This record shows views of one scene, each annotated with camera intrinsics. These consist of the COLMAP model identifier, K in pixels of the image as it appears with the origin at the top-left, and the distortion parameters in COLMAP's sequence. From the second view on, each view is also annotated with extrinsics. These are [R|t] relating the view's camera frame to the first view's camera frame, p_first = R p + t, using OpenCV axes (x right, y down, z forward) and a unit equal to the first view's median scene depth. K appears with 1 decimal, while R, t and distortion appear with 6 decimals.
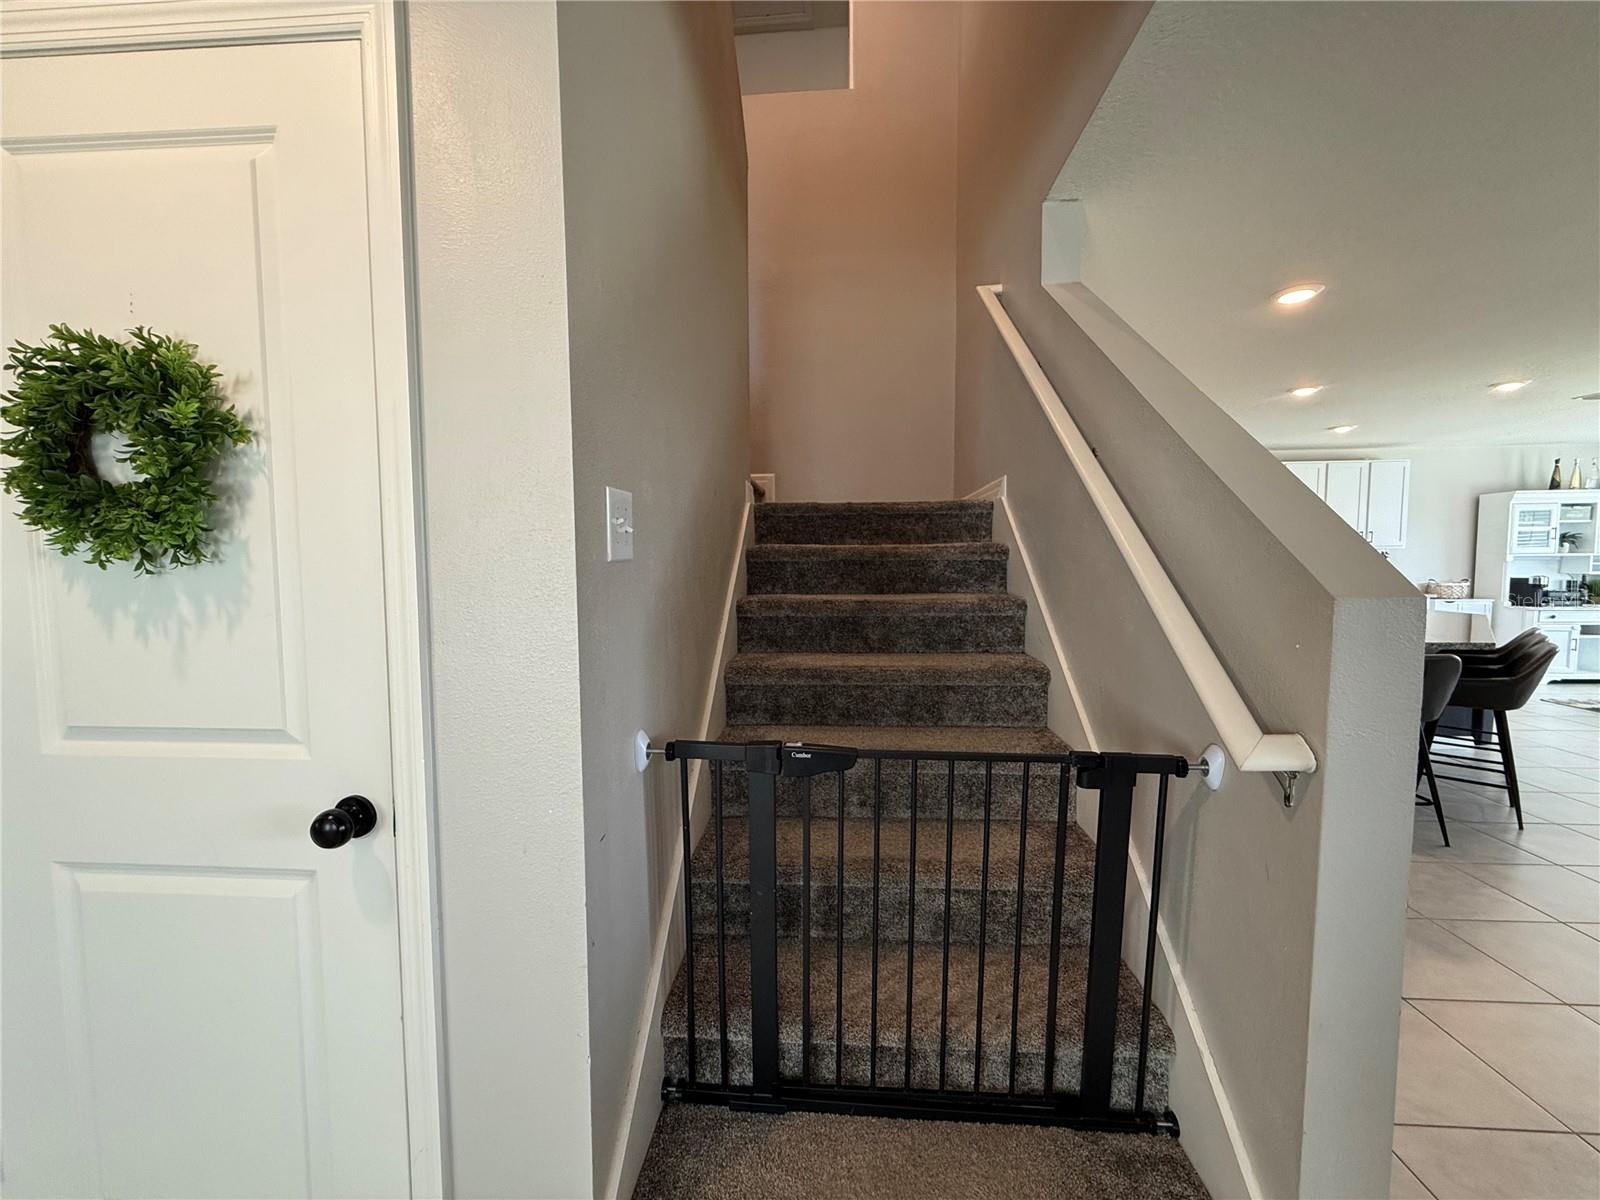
lens RADIAL K [[637.0, 0, 794.8], [0, 637.0, 596.2], [0, 0, 1]] dist [-0.003400, -0.000203]
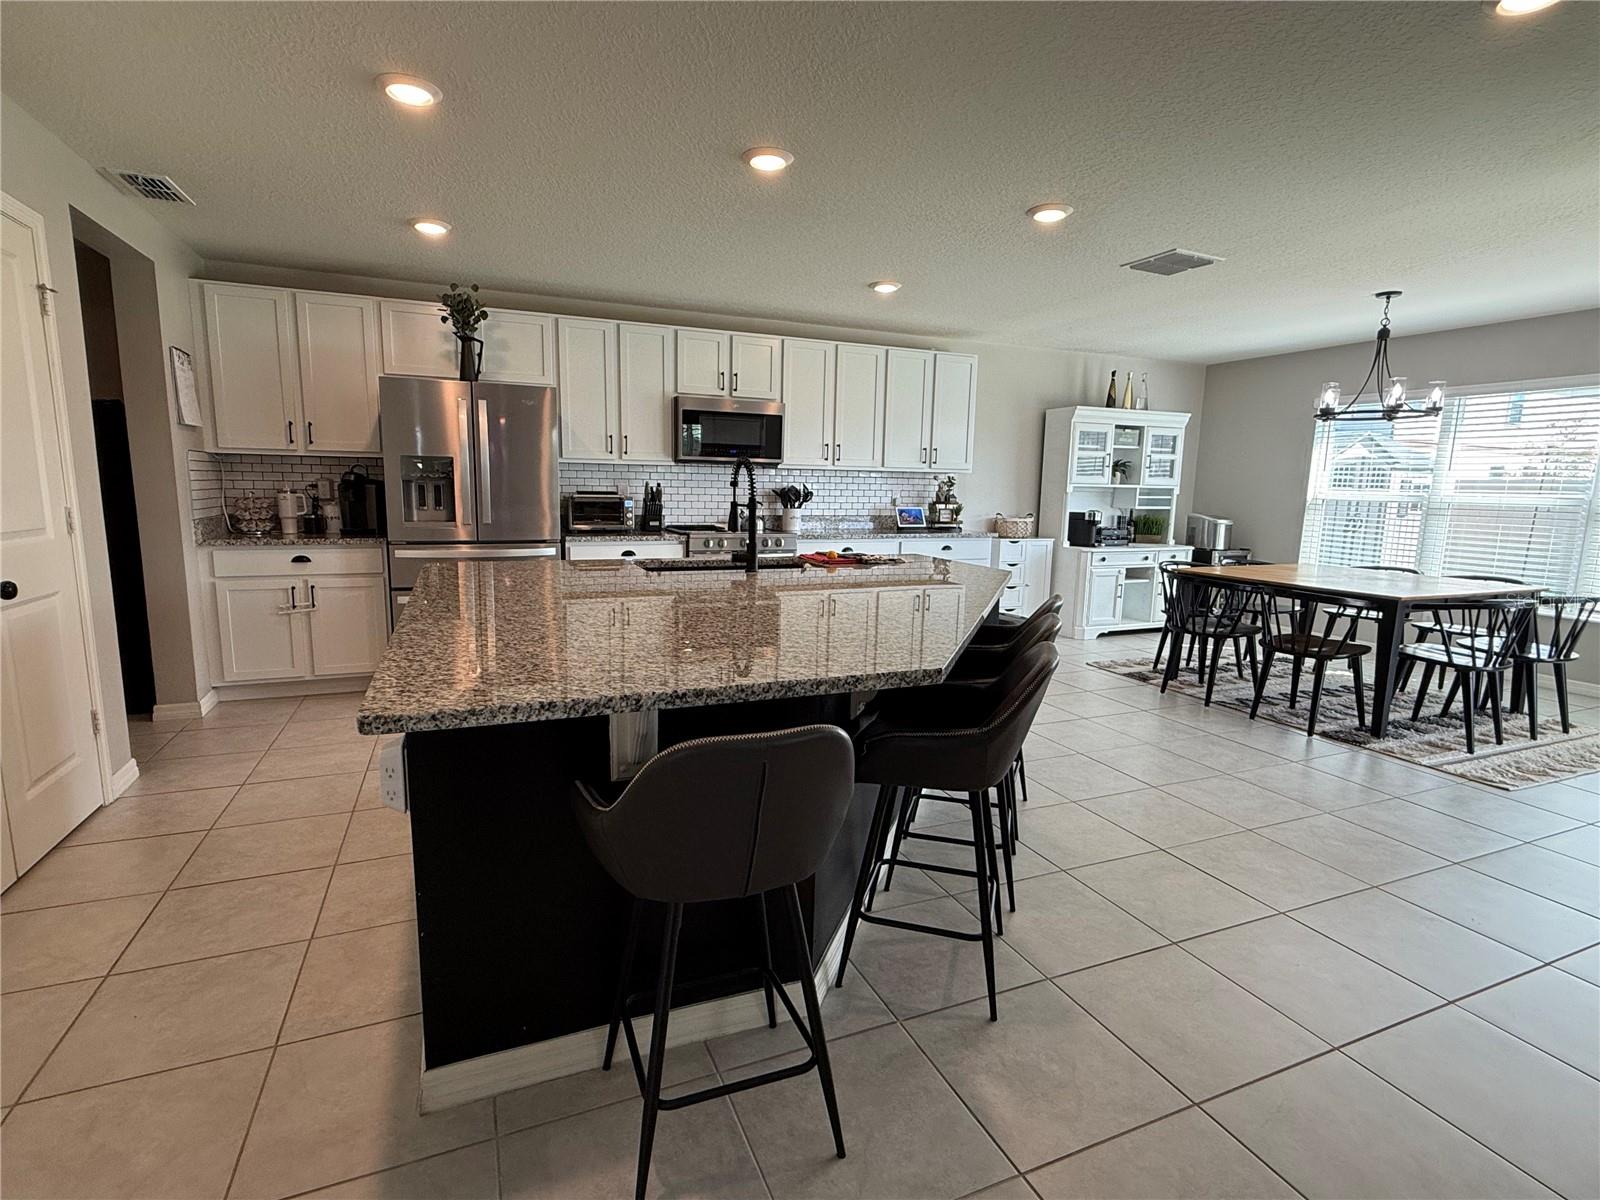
lens RADIAL K [[781.9, 0, 804.4], [0, 781.9, 598.4], [0, 0, 1]] dist [0.000553, 0.001364]
pose [[0.883292, -0.043422, 0.466808, 0.339597], [0.001139, 0.995897, 0.090482, -0.010186], [-0.468822, -0.079391, 0.879718, 0.252944]]
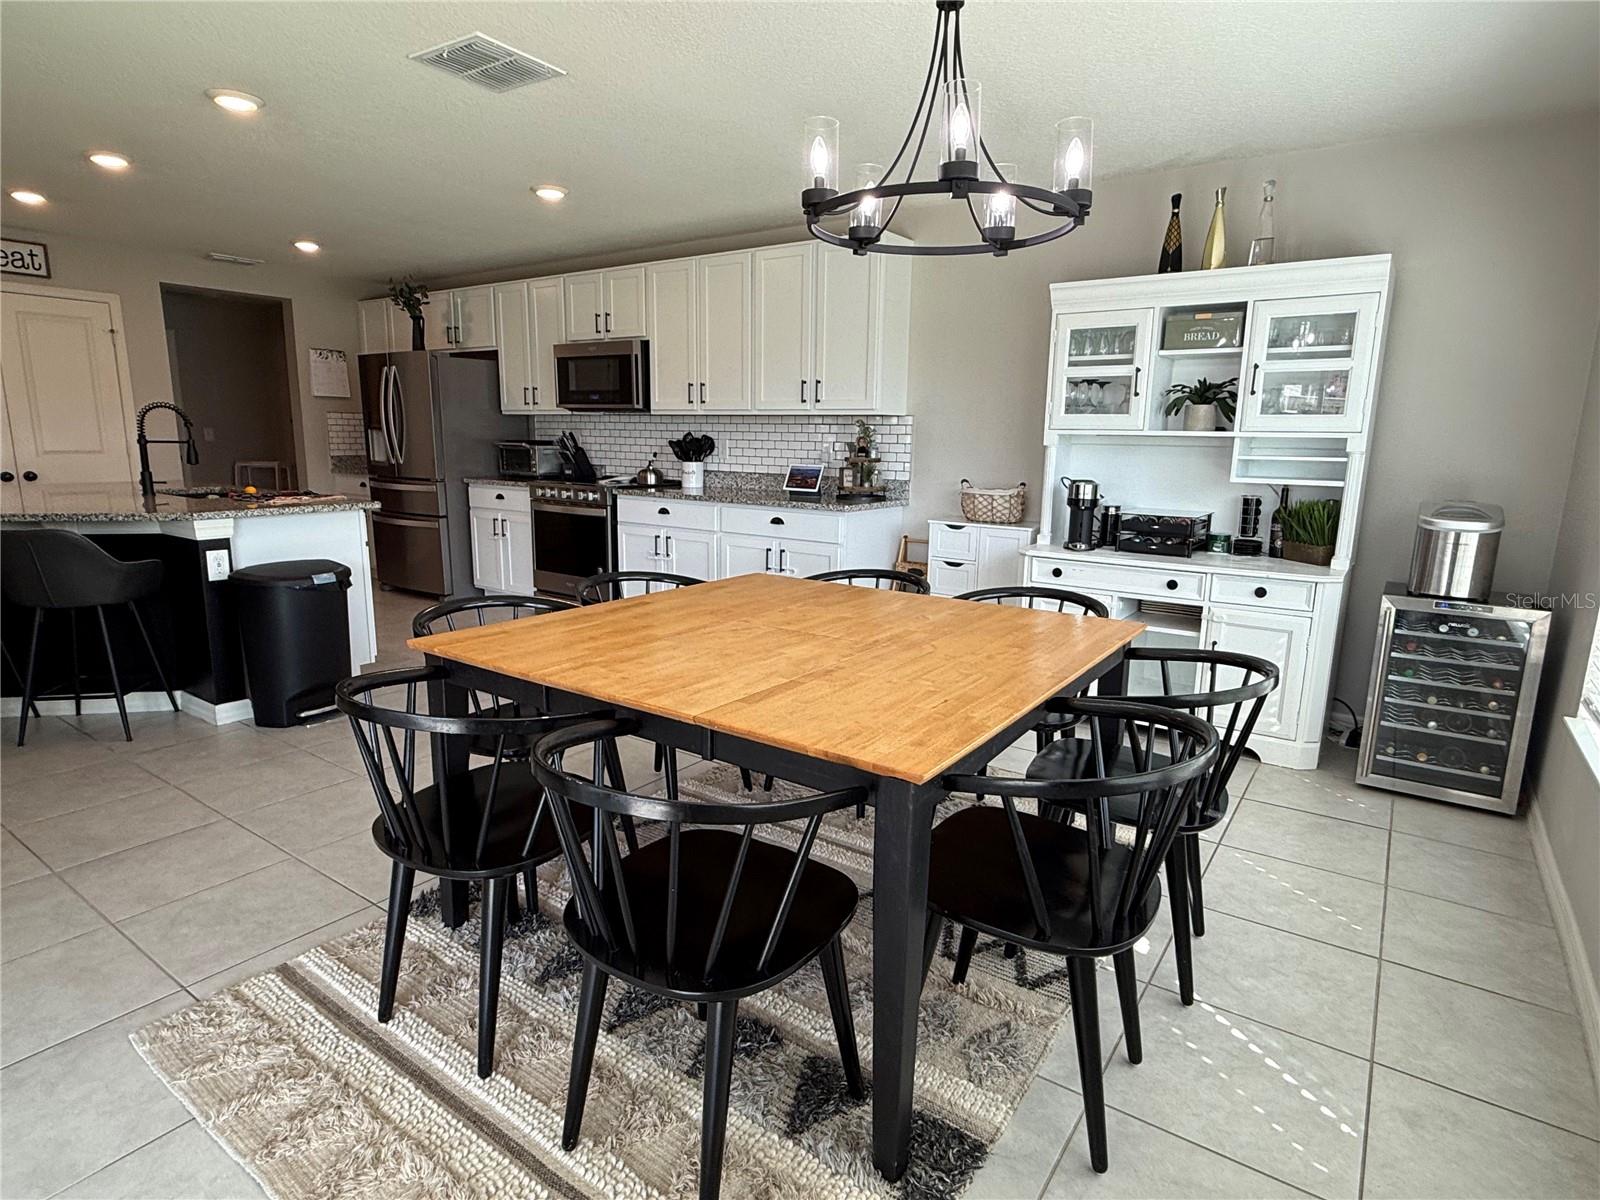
lens RADIAL K [[882.3, 0, 801.2], [0, 882.3, 604.0], [0, 0, 1]] dist [0.008085, 0.005427]
pose [[0.855049, 0.120674, -0.504311, 1.311125], [-0.053271, 0.987841, 0.146057, -0.026661], [0.515804, -0.098021, 0.851081, 0.362264]]
